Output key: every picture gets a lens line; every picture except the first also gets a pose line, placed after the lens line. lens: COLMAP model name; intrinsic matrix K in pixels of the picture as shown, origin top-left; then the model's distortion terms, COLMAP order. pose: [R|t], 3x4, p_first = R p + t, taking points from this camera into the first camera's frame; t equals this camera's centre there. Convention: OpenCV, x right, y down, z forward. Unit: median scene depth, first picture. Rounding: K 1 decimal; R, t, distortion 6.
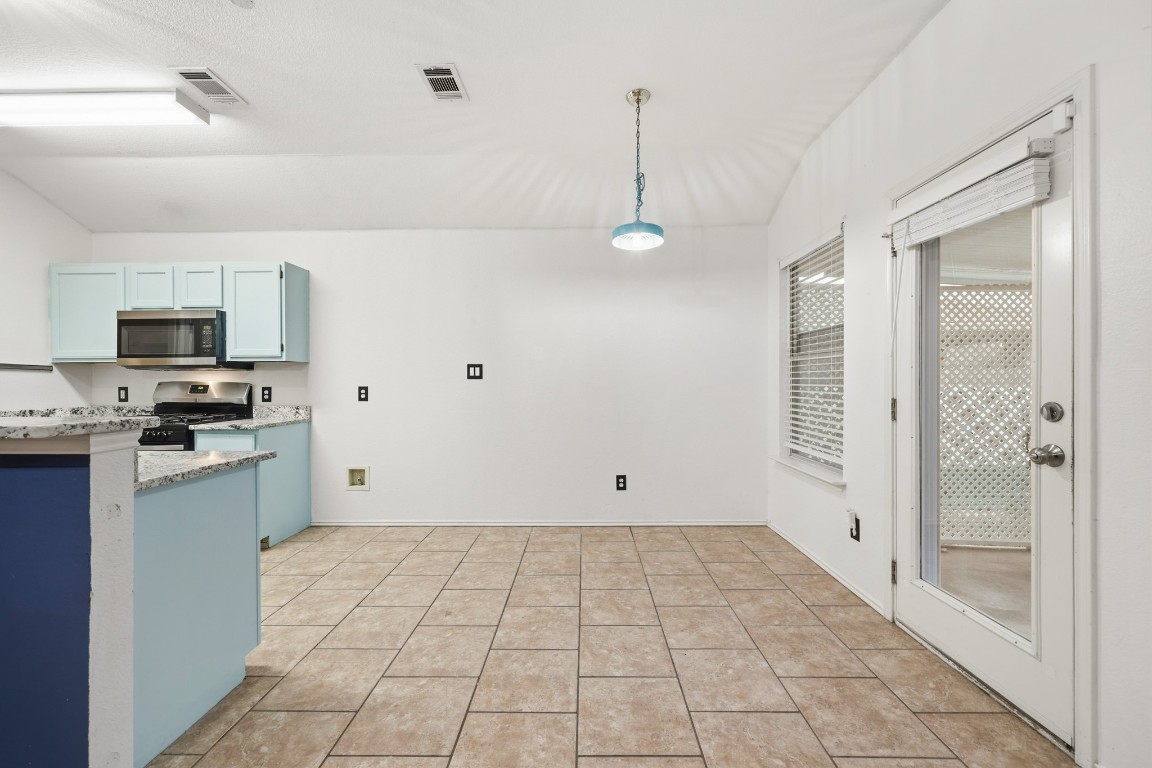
lens RADIAL K [[470.8, 0, 574.7], [0, 470.8, 384.1], [0, 0, 1]] dist [-0.000934, 0.000075]
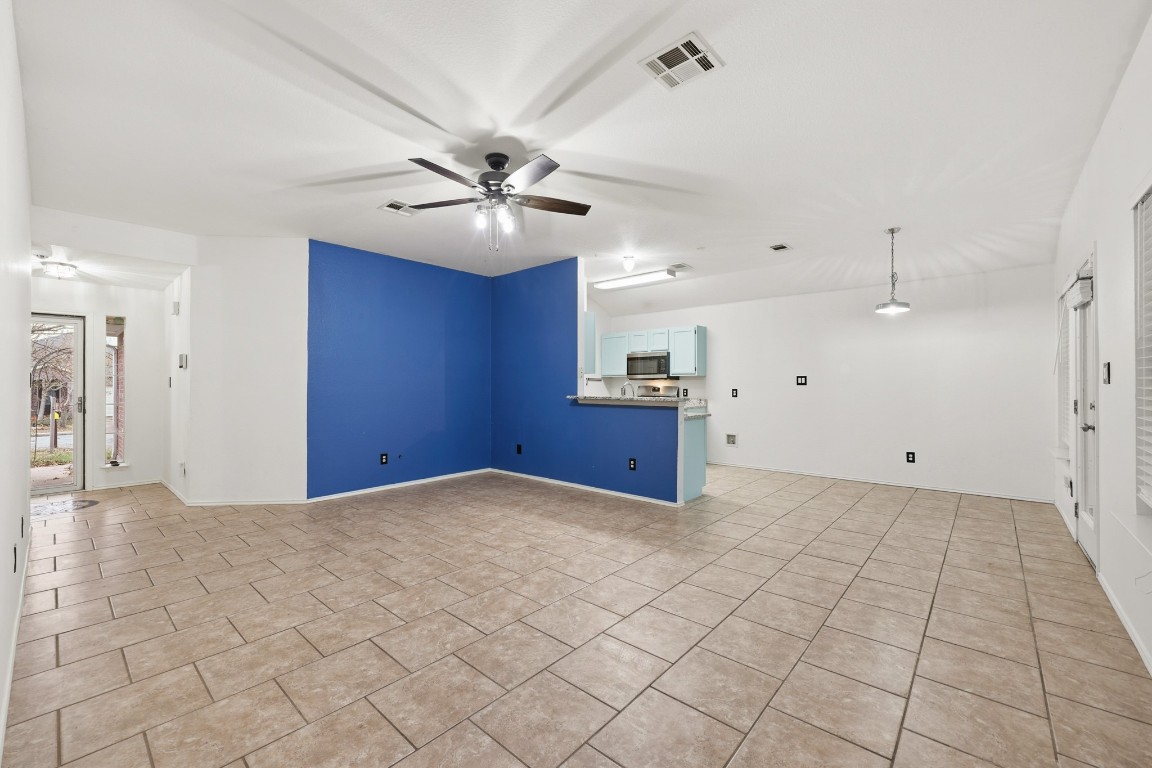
lens RADIAL K [[470.8, 0, 571.1], [0, 470.8, 384.0], [0, 0, 1]] dist [-0.000934, 0.000075]
pose [[0.758696, 0.002507, -0.651440, 0.267446], [-0.005515, 0.999981, -0.002575, -0.006130], [0.651421, 0.005546, 0.758696, -0.835150]]
